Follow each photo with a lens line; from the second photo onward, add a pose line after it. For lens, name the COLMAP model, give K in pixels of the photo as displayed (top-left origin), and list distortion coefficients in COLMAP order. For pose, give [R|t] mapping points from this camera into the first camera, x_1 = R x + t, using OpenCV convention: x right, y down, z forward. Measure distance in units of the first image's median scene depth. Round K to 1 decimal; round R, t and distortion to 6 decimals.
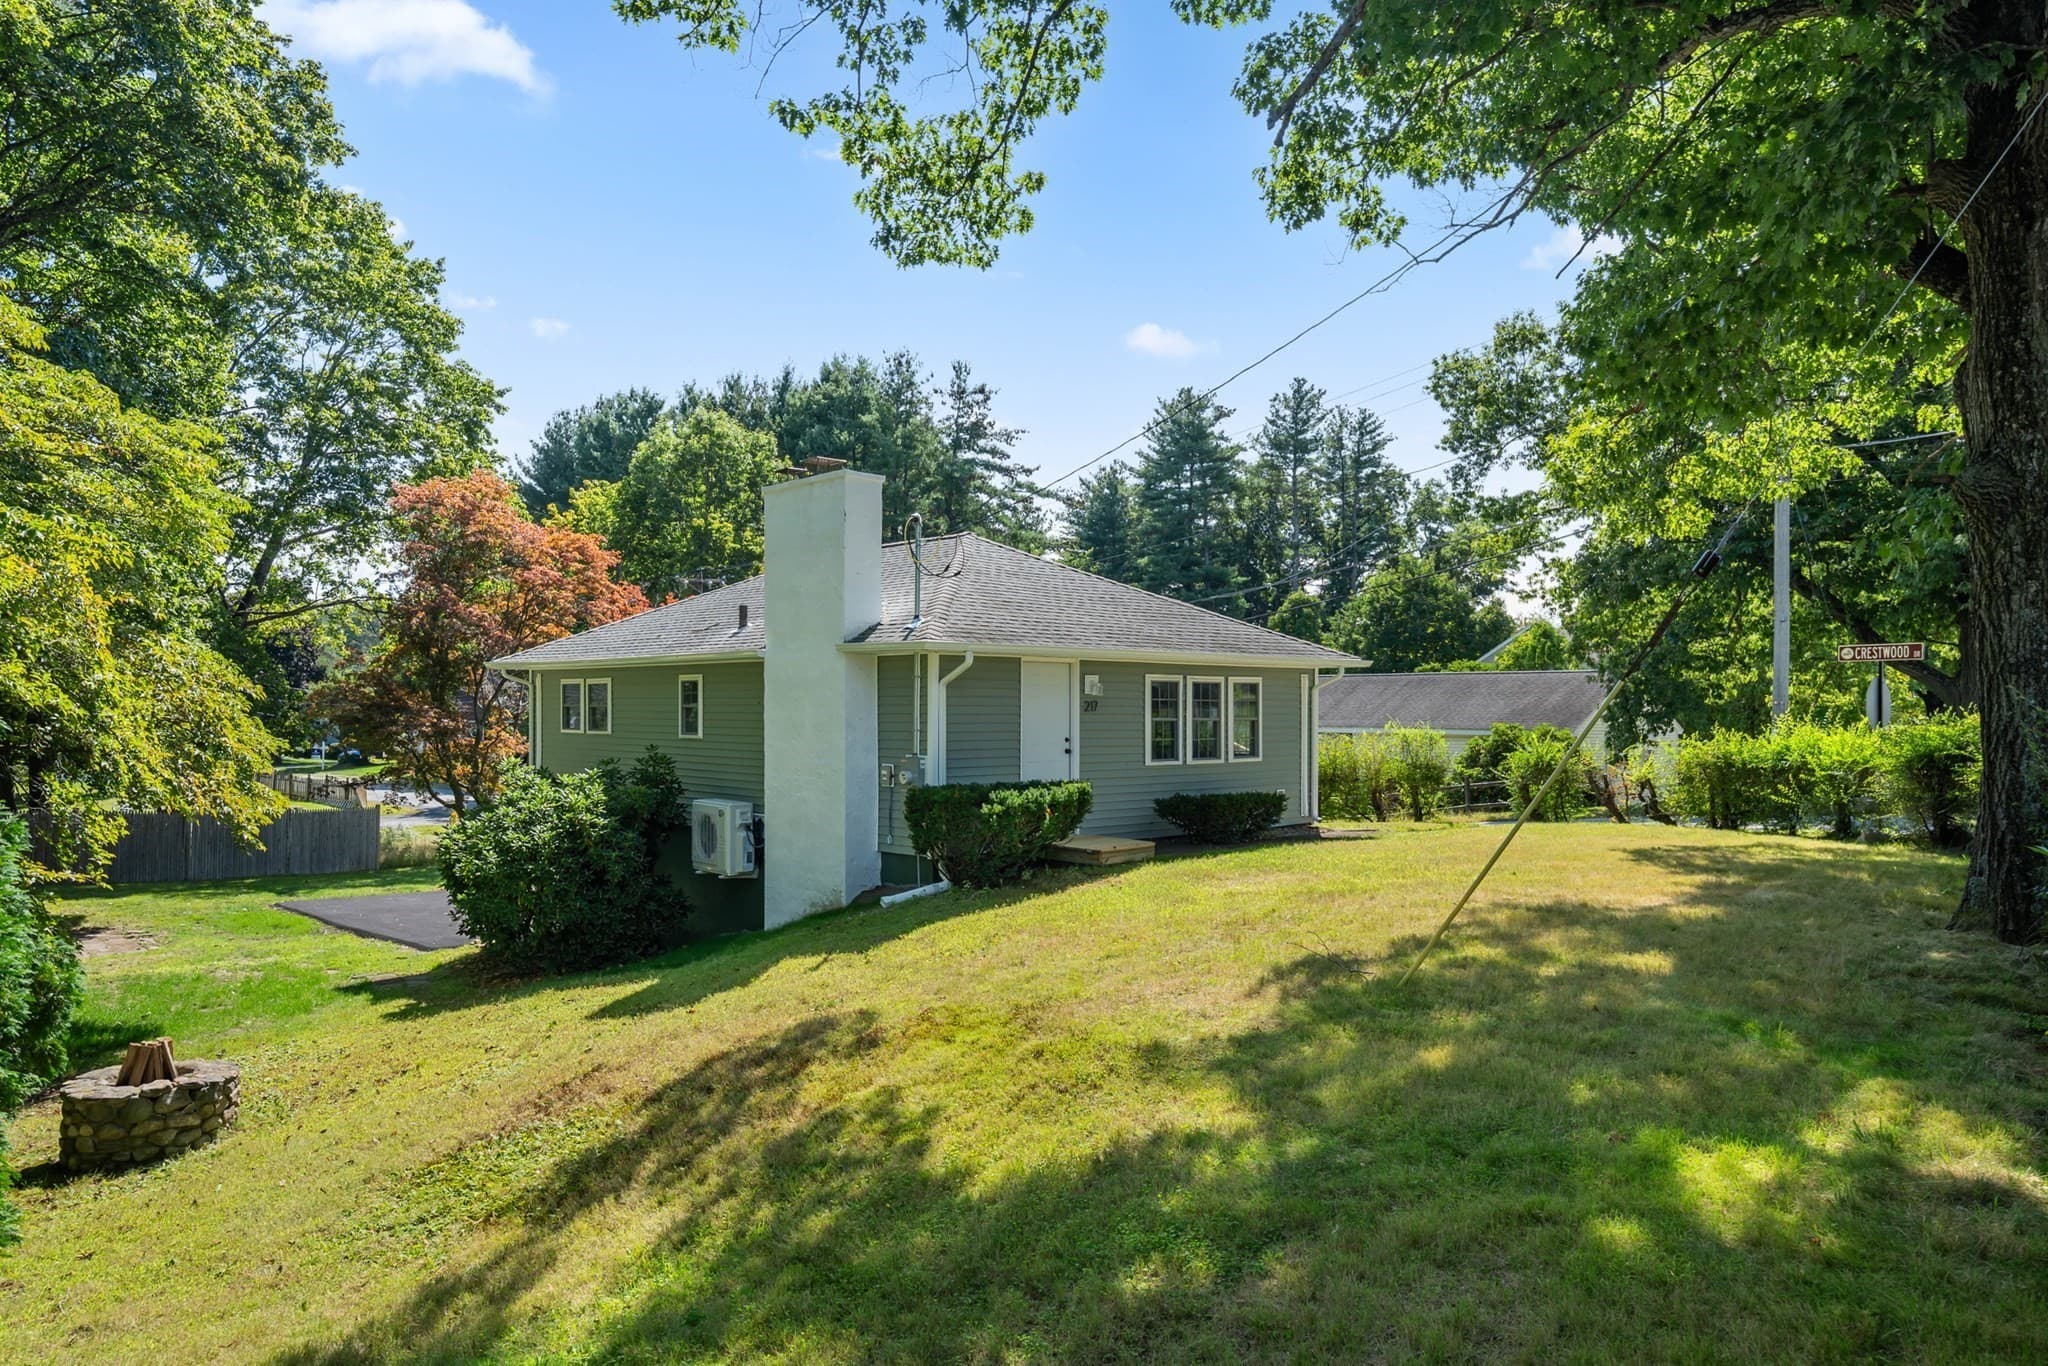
lens RADIAL K [[1374.8, 0, 1024.0], [0, 1374.8, 683.0], [0, 0, 1]] dist [-0.000558, -0.000046]
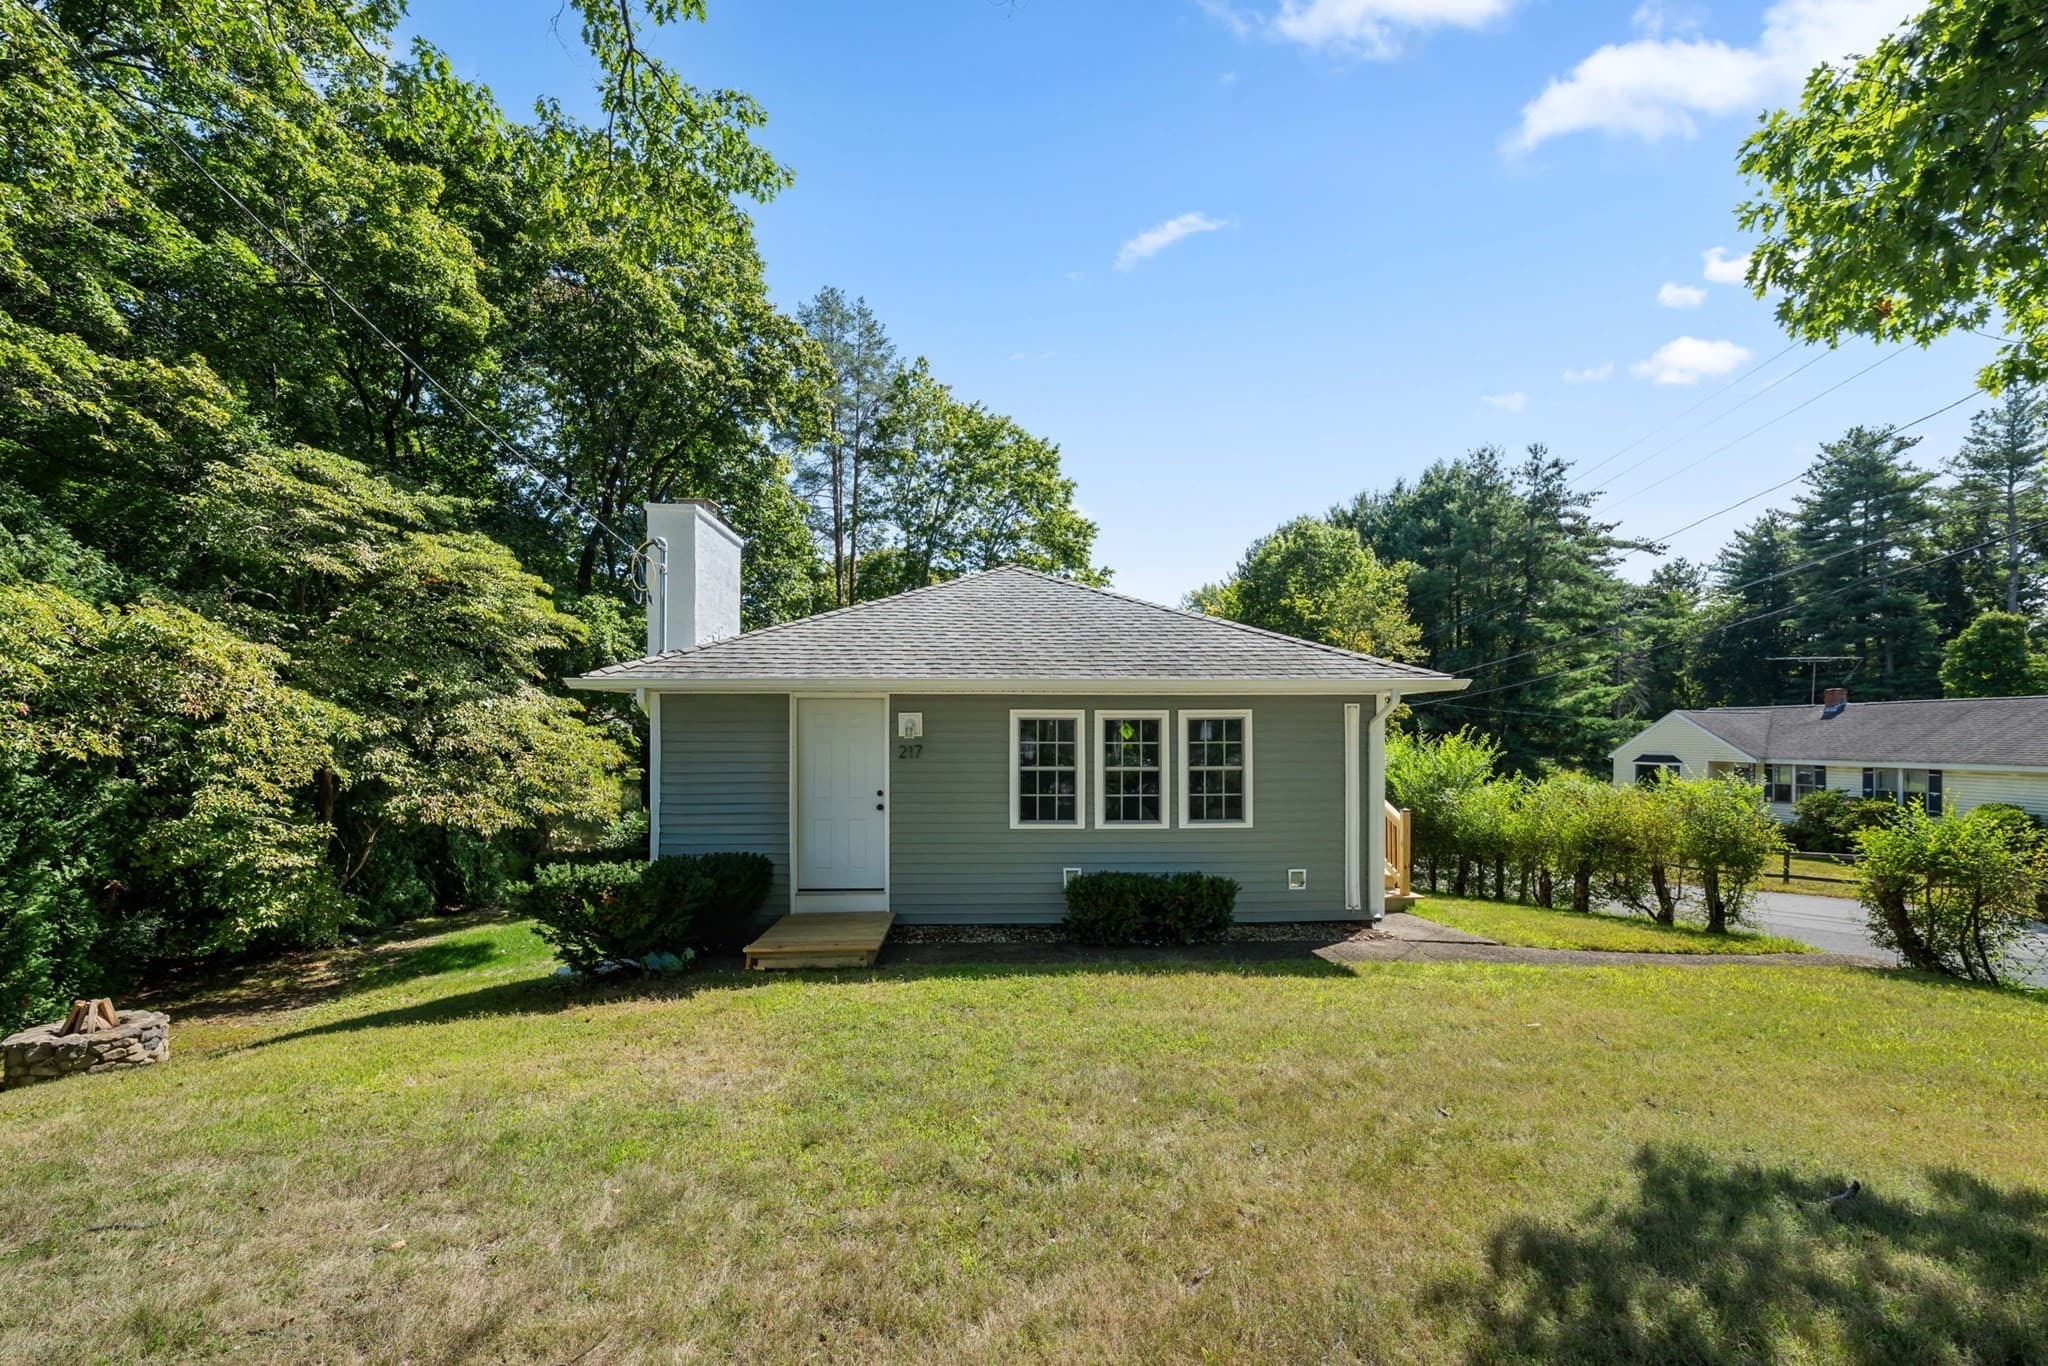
lens RADIAL K [[862.1, 0, 999.3], [0, 862.1, 734.6], [0, 0, 1]] dist [-0.000258, 0.000166]
pose [[0.758021, -0.004699, -0.652213, 0.054876], [0.015603, 0.999819, 0.010931, 0.000268], [0.652043, -0.018462, 0.757957, 0.086042]]
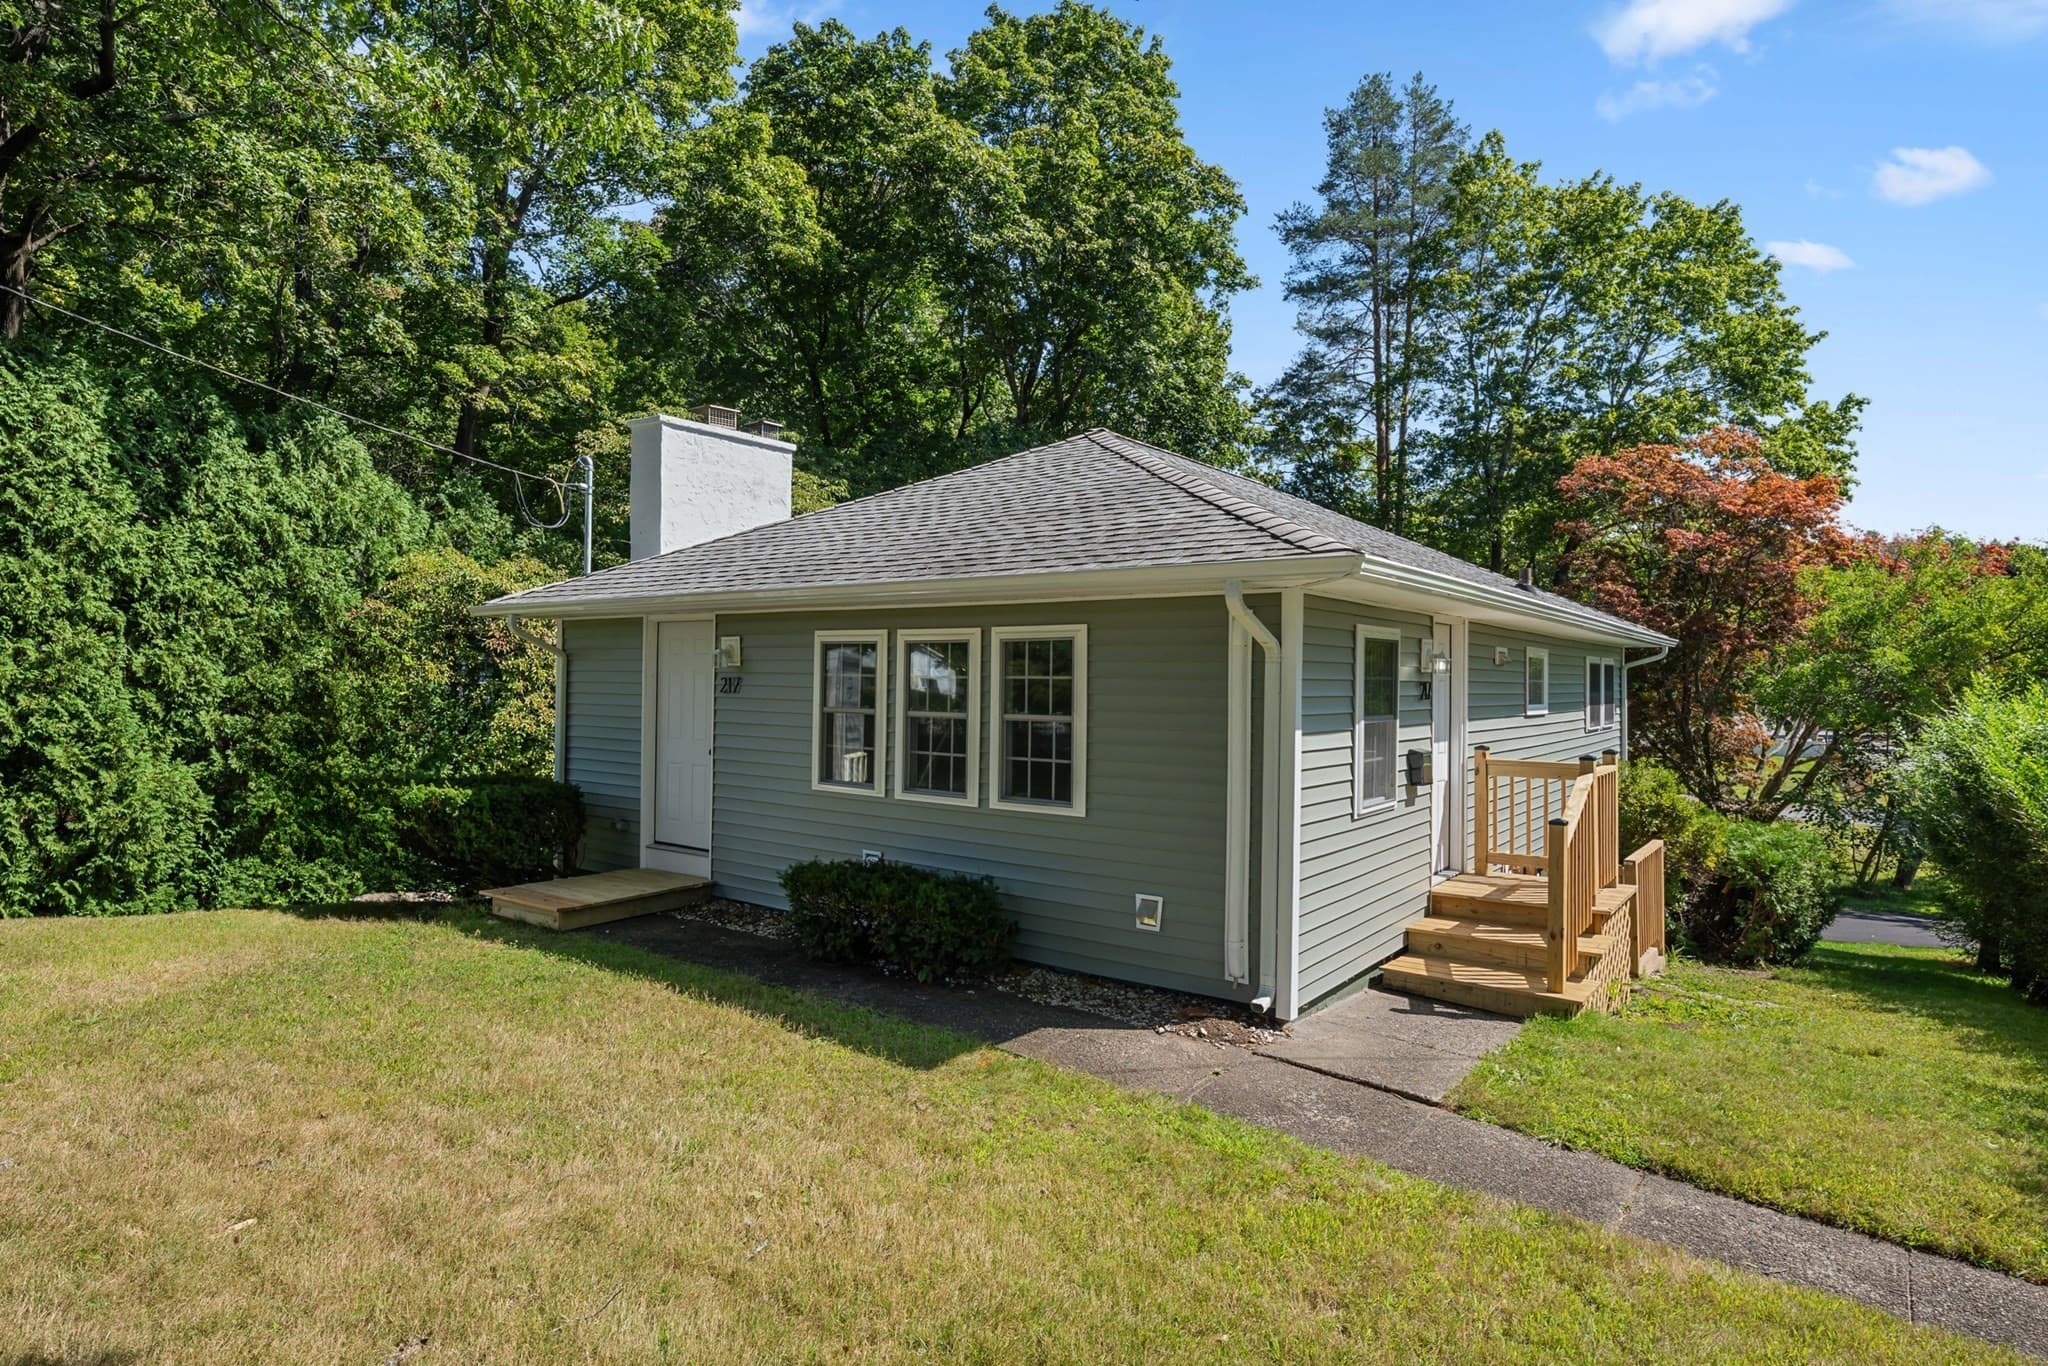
lens RADIAL K [[1094.3, 0, 1024.0], [0, 1094.3, 683.0], [0, 0, 1]] dist [-0.001761, -0.000600]
pose [[0.175202, 0.002789, -0.984529, 0.076752], [0.006620, 0.999970, 0.004011, 0.001934], [0.984510, -0.007220, 0.175179, 0.137846]]
